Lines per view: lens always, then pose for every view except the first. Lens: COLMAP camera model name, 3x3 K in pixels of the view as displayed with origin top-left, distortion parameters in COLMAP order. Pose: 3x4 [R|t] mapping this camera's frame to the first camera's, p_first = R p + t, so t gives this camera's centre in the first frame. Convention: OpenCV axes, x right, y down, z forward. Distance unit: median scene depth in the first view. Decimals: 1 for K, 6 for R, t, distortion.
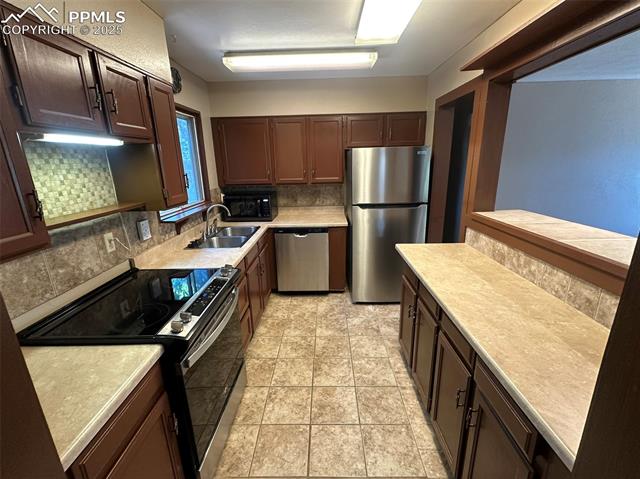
lens RADIAL K [[285.8, 0, 320.0], [0, 285.8, 239.5], [0, 0, 1]] dist [0.003811, 0.000084]
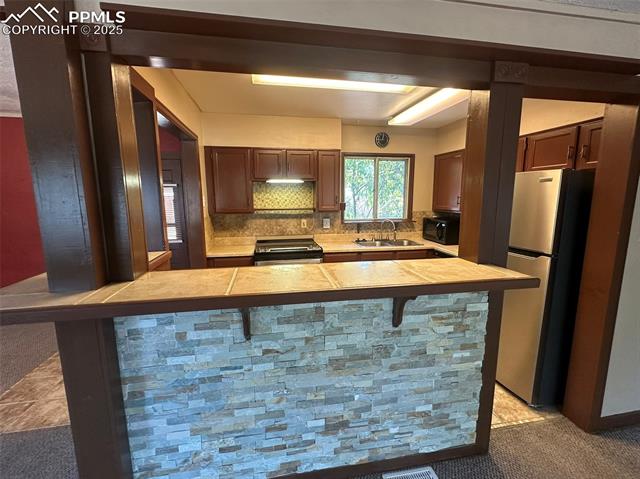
lens RADIAL K [[285.8, 0, 320.0], [0, 285.8, 239.5], [0, 0, 1]] dist [0.003811, 0.000084]
pose [[0.194974, 0.172640, -0.965495, 0.792613], [-0.266673, 0.956634, 0.117203, -0.089901], [0.943859, 0.234620, 0.232557, 0.331569]]
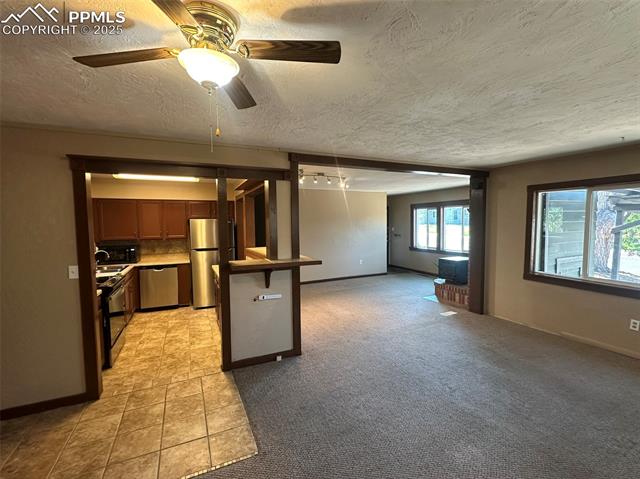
lens RADIAL K [[285.8, 0, 320.0], [0, 285.8, 239.5], [0, 0, 1]] dist [0.003811, 0.000084]
pose [[0.897754, -0.011344, 0.440350, 0.044607], [0.109500, 0.974037, -0.198147, 0.241447], [-0.426669, 0.226106, 0.875688, -0.862948]]
